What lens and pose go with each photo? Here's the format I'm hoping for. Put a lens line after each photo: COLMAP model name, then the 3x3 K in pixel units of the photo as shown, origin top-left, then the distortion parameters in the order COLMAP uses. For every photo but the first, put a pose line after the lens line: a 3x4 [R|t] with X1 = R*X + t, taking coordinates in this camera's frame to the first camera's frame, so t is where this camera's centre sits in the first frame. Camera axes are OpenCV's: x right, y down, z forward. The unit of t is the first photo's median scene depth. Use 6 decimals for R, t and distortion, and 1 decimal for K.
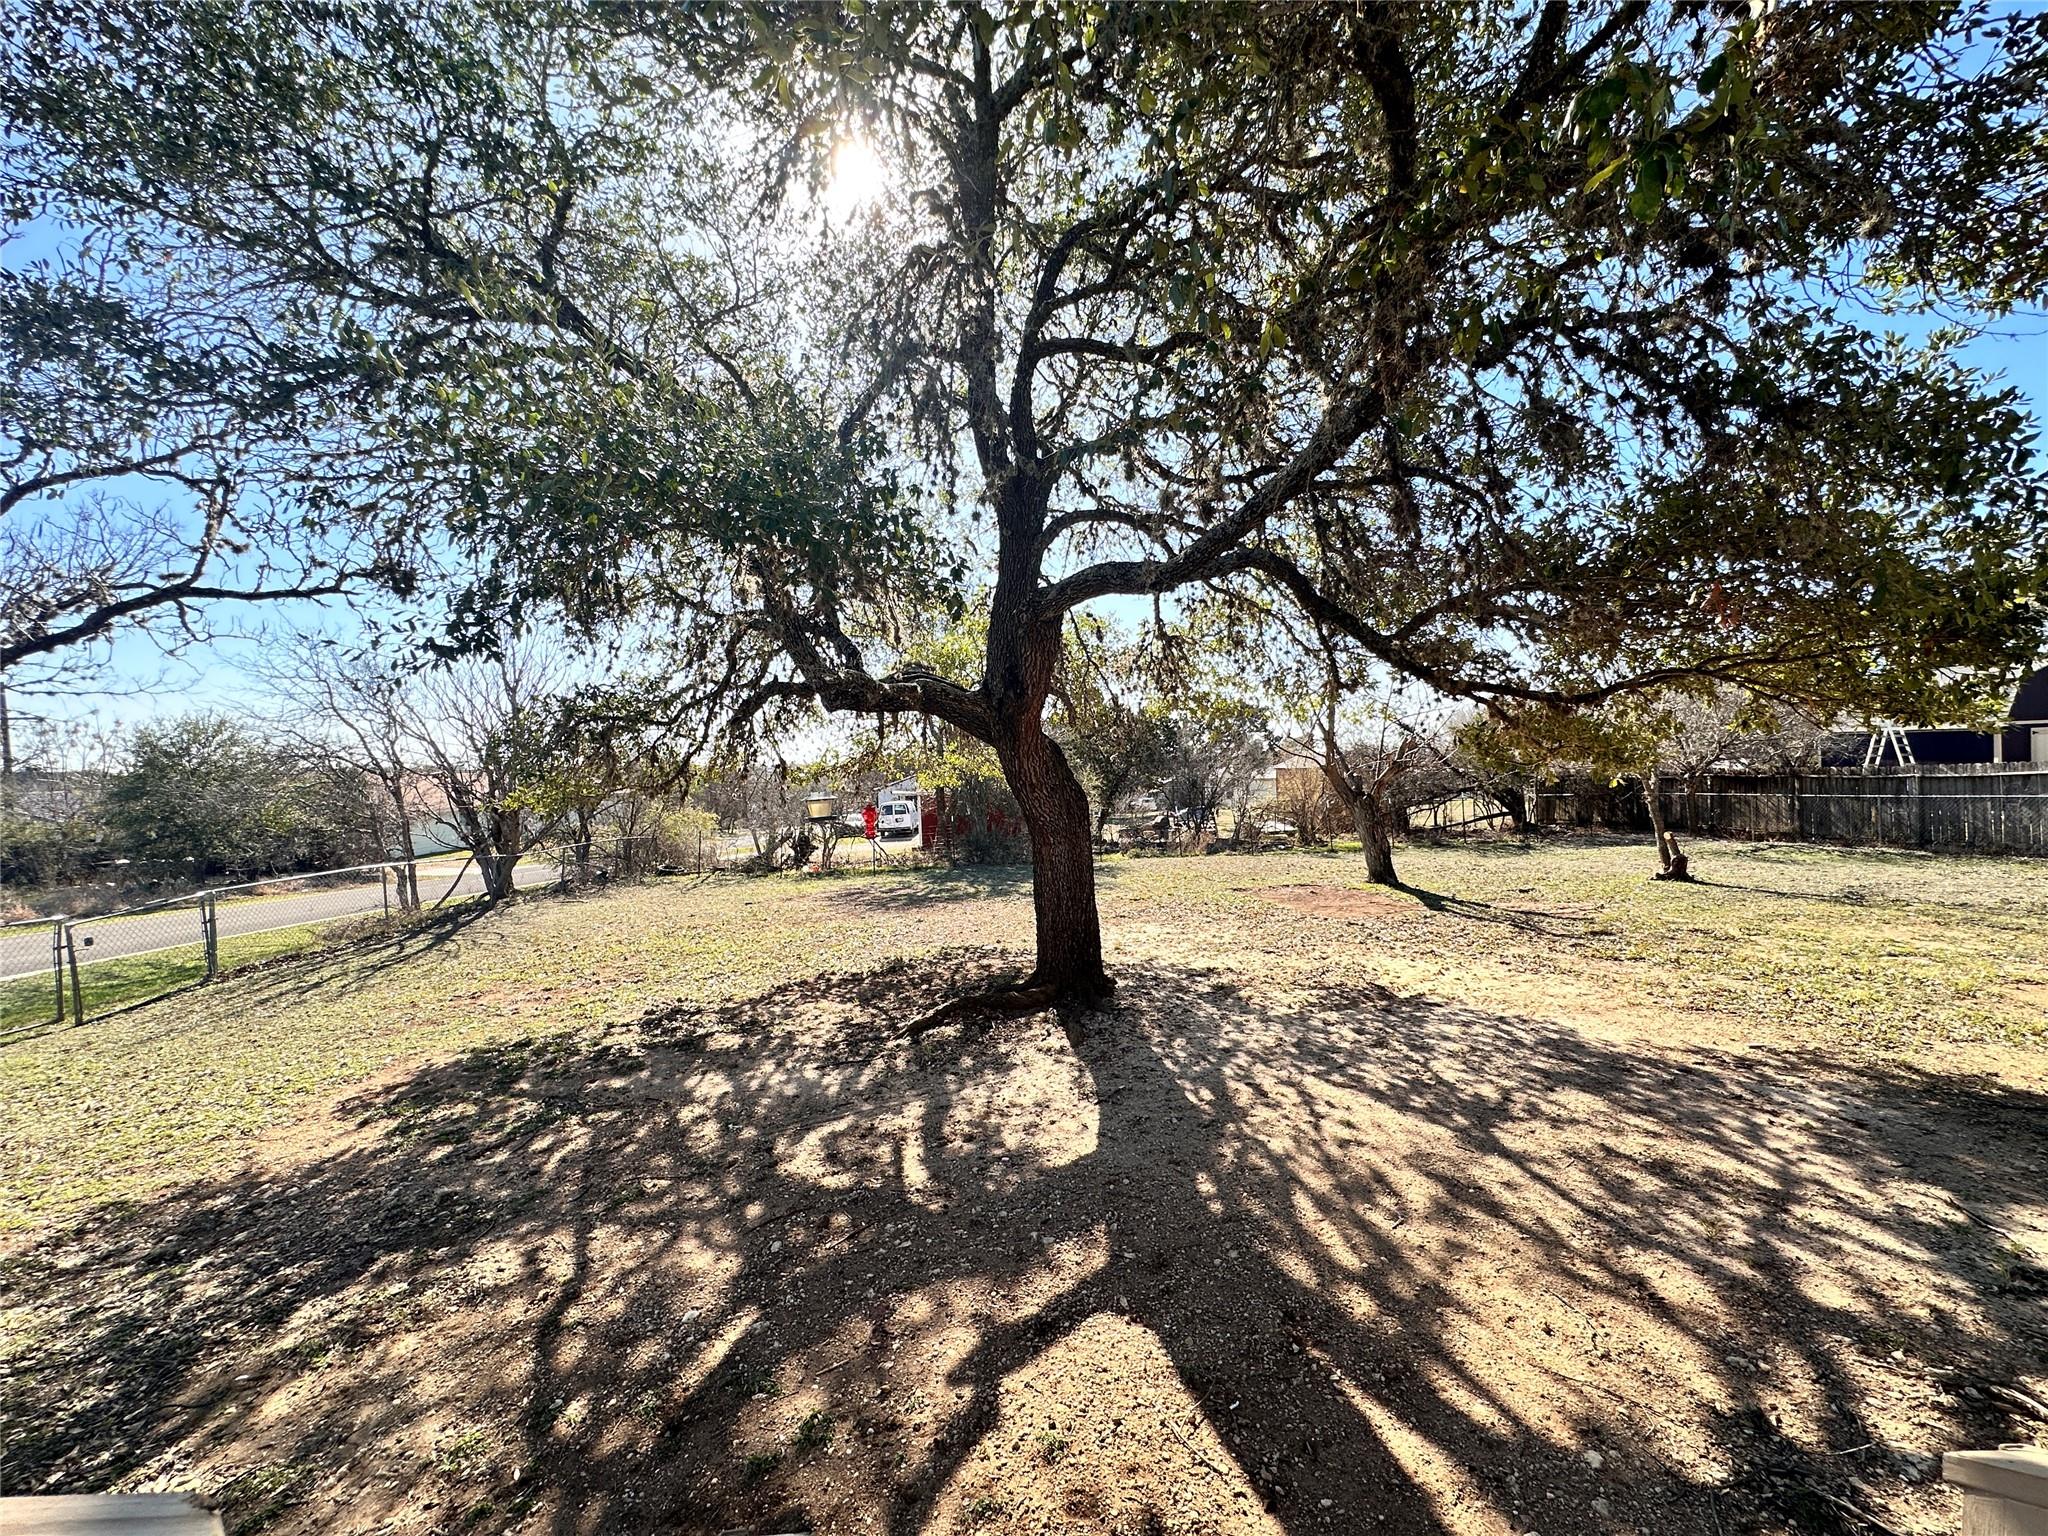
lens RADIAL K [[820.8, 0, 1023.3], [0, 820.8, 765.1], [0, 0, 1]] dist [-0.005737, 0.001586]
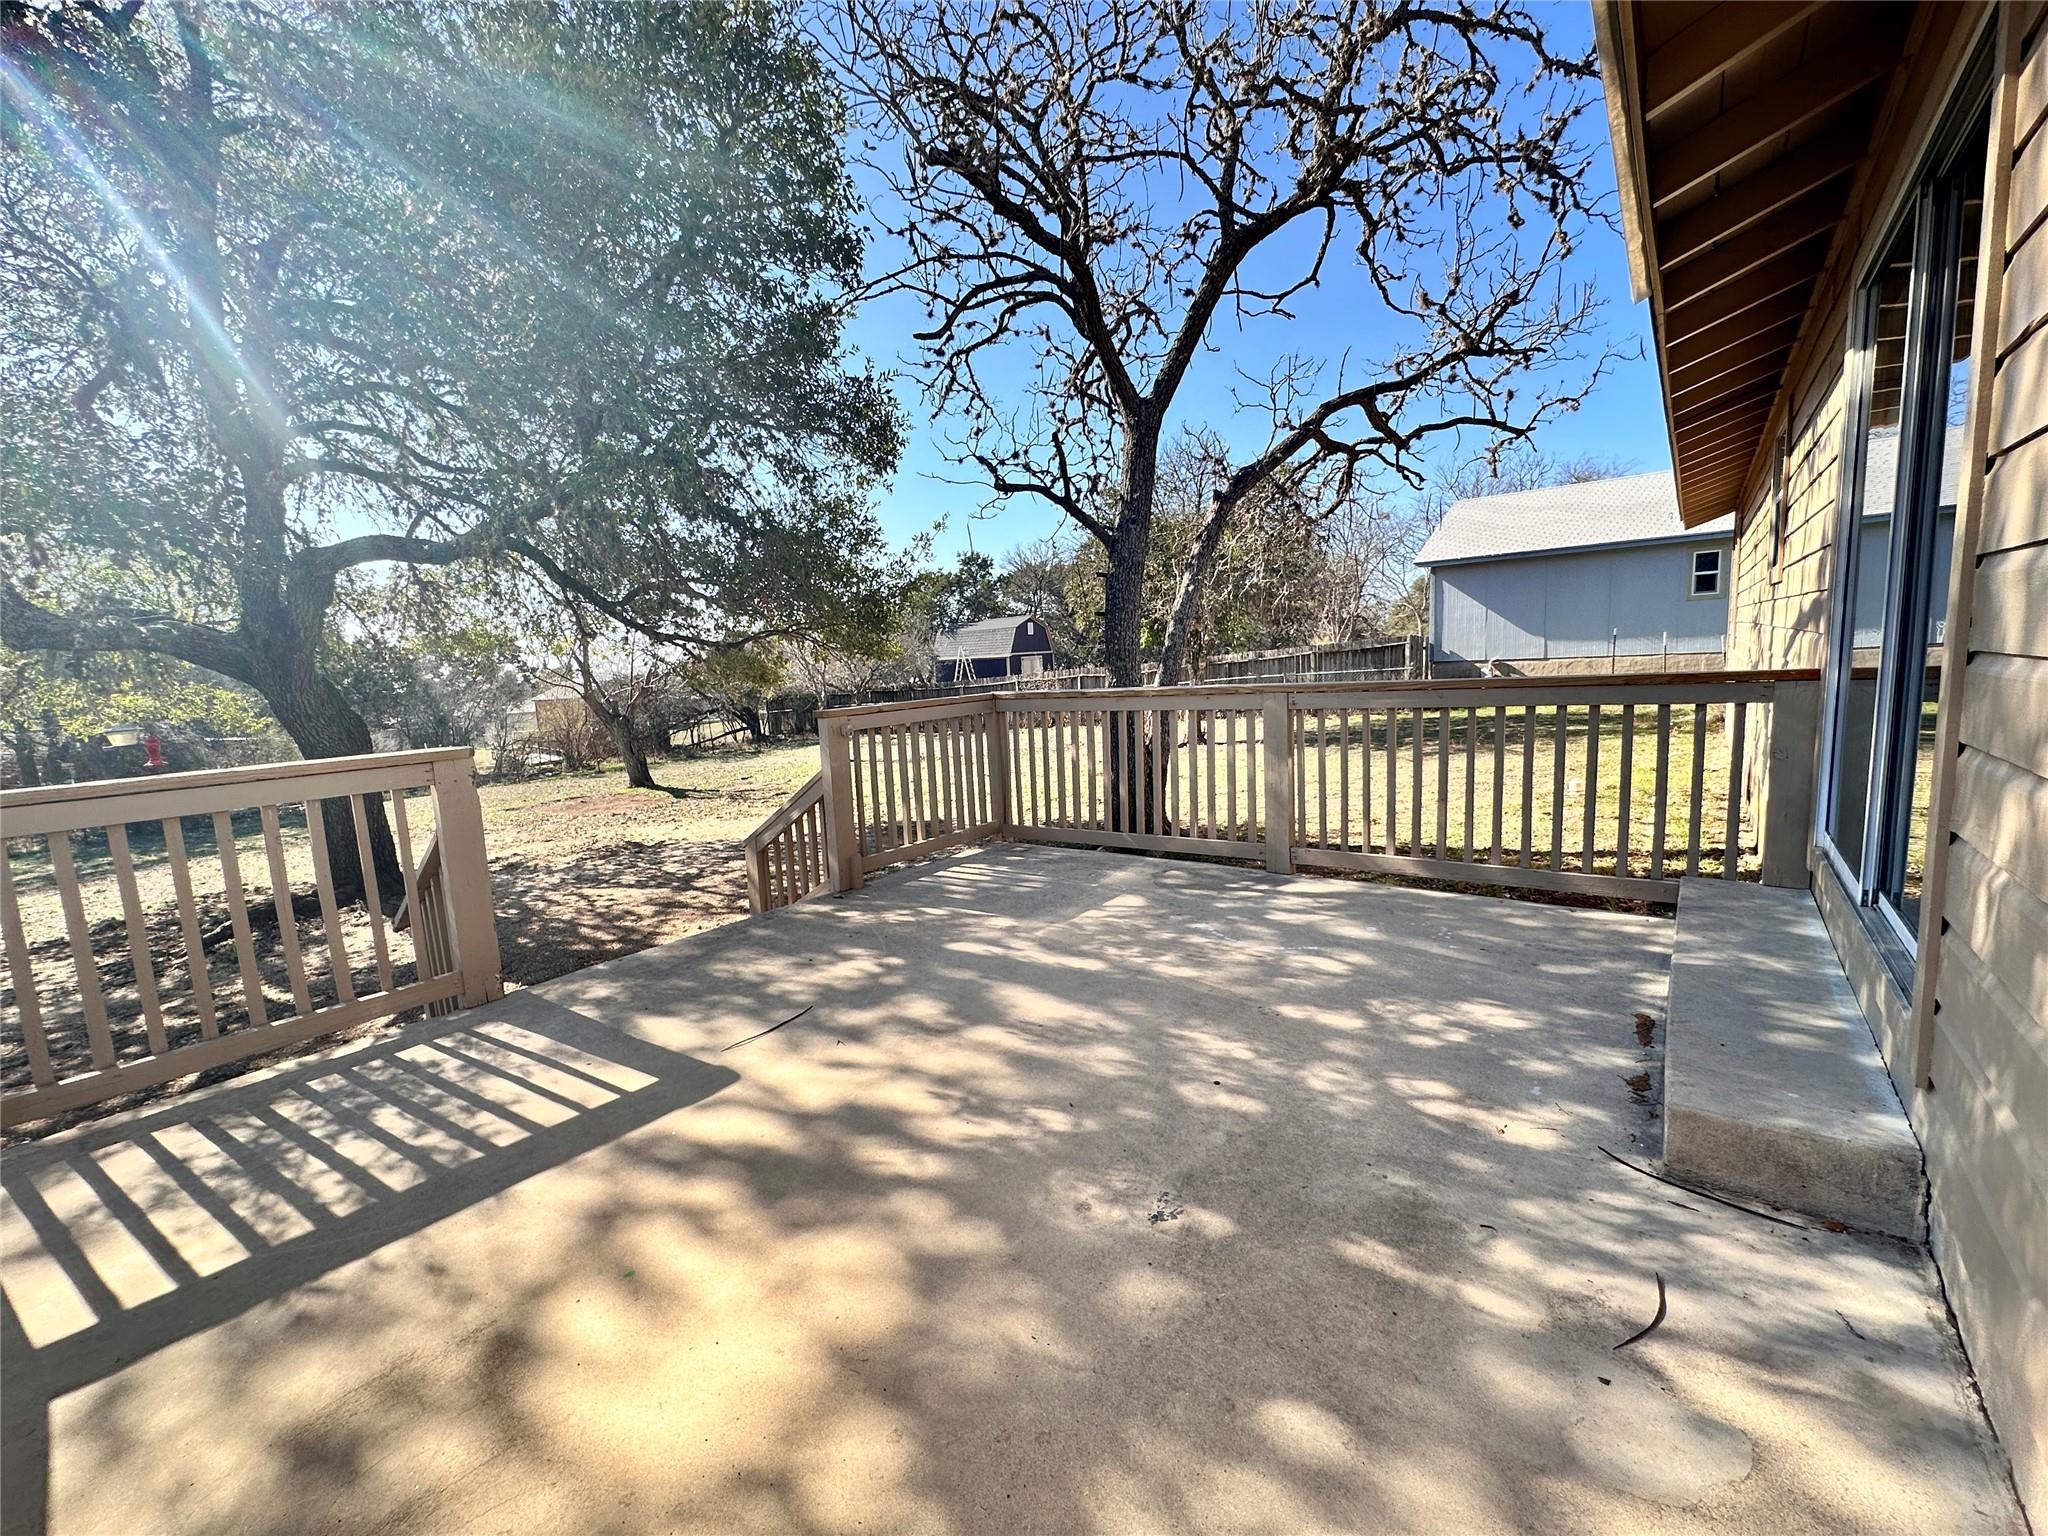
lens RADIAL K [[820.8, 0, 1020.2], [0, 820.8, 765.4], [0, 0, 1]] dist [-0.005737, 0.001586]
pose [[0.670781, -0.101665, 0.734655, -0.152246], [0.038012, 0.993971, 0.102843, 0.011690], [-0.740681, -0.041059, 0.670601, -0.454972]]
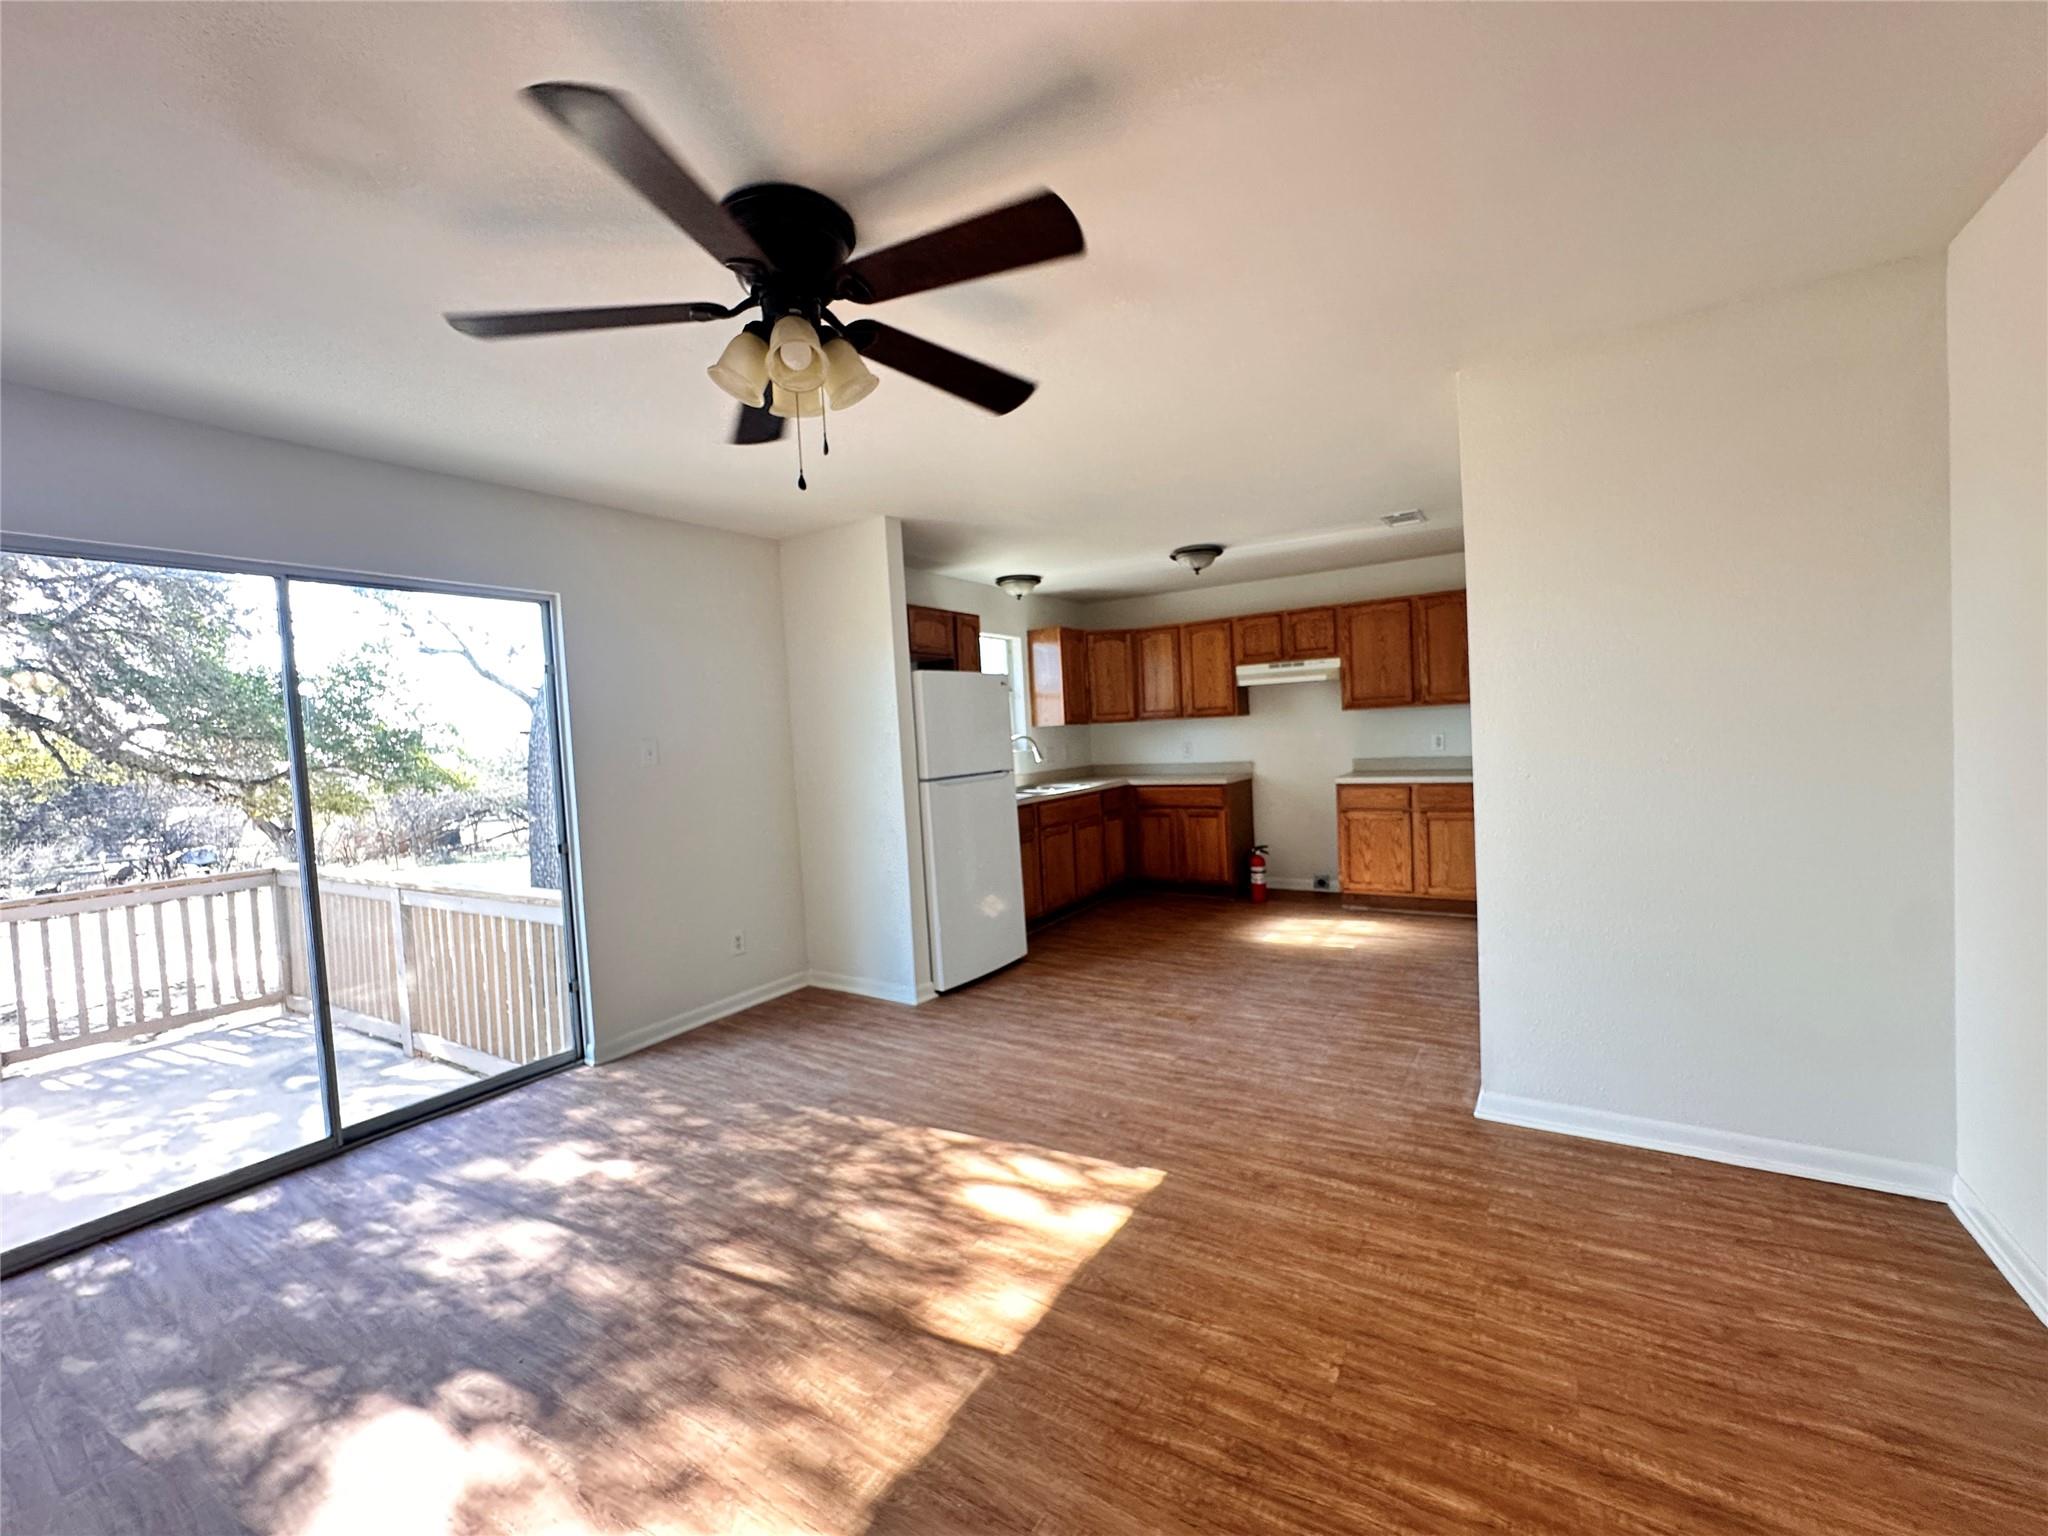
lens RADIAL K [[820.8, 0, 1019.2], [0, 820.8, 765.8], [0, 0, 1]] dist [-0.005737, 0.001586]
pose [[0.584986, -0.031394, 0.810436, 0.161047], [0.039514, 0.999167, 0.010184, -0.049555], [-0.810080, 0.026066, 0.585739, -0.921745]]
